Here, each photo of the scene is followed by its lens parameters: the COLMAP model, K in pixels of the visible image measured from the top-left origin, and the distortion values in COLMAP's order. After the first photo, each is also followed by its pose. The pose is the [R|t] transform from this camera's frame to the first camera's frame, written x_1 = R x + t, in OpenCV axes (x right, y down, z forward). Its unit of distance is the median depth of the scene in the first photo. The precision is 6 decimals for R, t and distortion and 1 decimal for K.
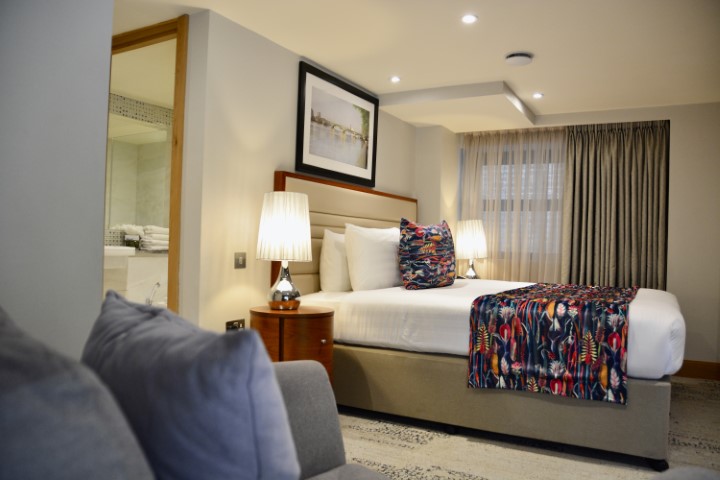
lens RADIAL K [[564.2, 0, 360.0], [0, 564.2, 240.0], [0, 0, 1]] dist [-0.066223, 0.000641]
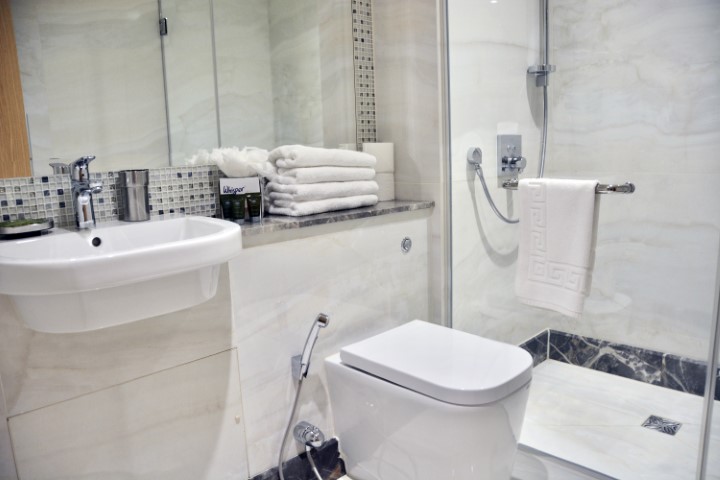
lens RADIAL K [[564.2, 0, 360.0], [0, 564.2, 240.0], [0, 0, 1]] dist [-0.066223, 0.000641]
pose [[0.960893, -0.018207, -0.276319, -0.262984], [0.066778, 0.983624, 0.167405, -0.026221], [0.268746, -0.179310, 0.946374, 0.745651]]
